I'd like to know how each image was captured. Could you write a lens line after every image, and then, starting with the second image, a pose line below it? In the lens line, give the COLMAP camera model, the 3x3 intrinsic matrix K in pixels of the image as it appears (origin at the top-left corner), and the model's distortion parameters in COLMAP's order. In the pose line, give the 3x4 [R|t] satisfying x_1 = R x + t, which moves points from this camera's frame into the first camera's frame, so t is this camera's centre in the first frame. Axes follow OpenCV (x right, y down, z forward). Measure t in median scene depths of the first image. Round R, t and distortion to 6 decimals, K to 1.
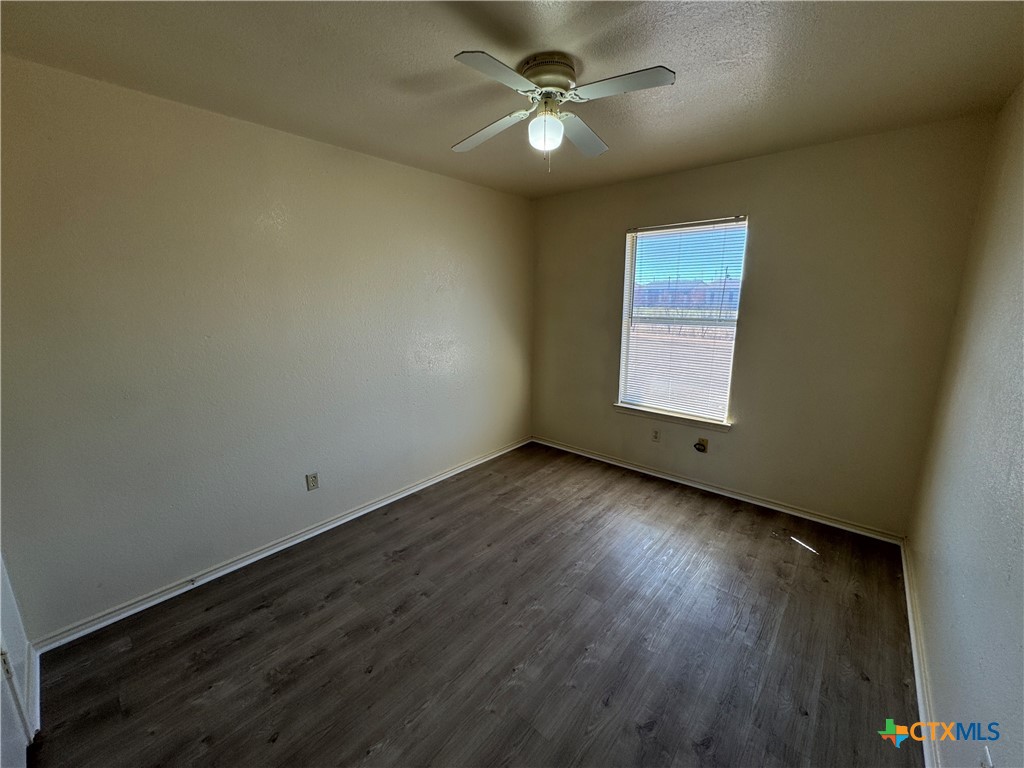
lens RADIAL K [[408.7, 0, 512.0], [0, 408.7, 384.0], [0, 0, 1]] dist [-0.001068, -0.000022]
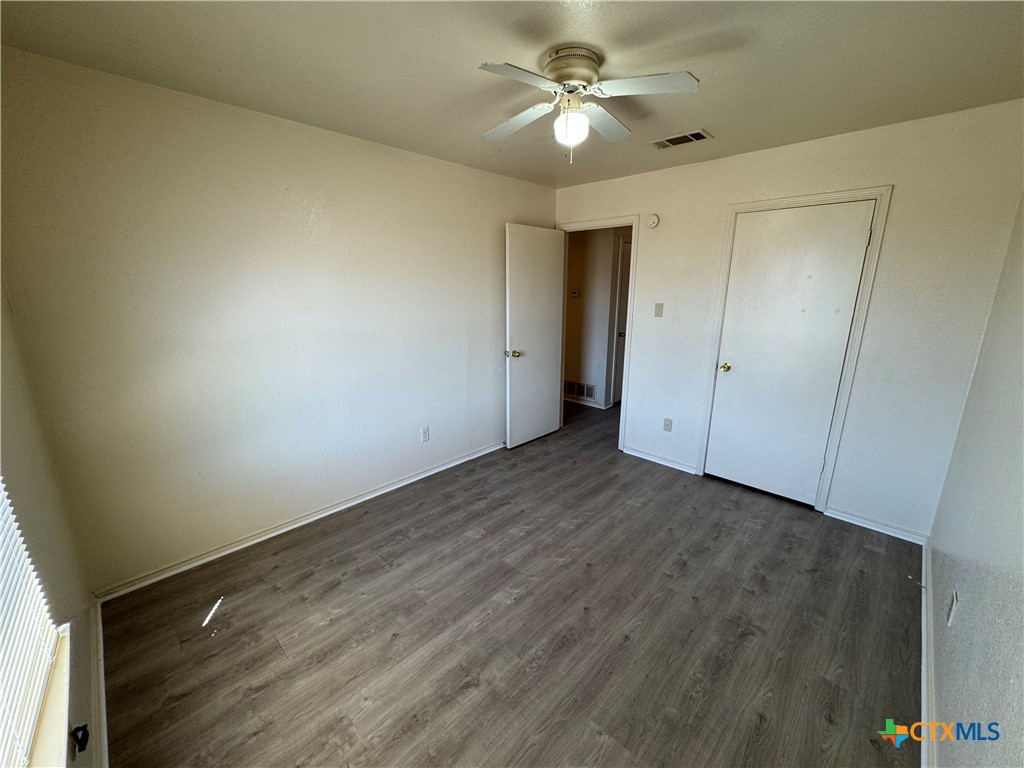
lens RADIAL K [[408.7, 0, 512.0], [0, 408.7, 384.0], [0, 0, 1]] dist [-0.001068, -0.000022]
pose [[-0.998075, -0.011073, 0.061020, 0.126496], [0.016908, 0.898071, 0.439525, -0.381866], [-0.059667, 0.439711, -0.896155, 1.740623]]
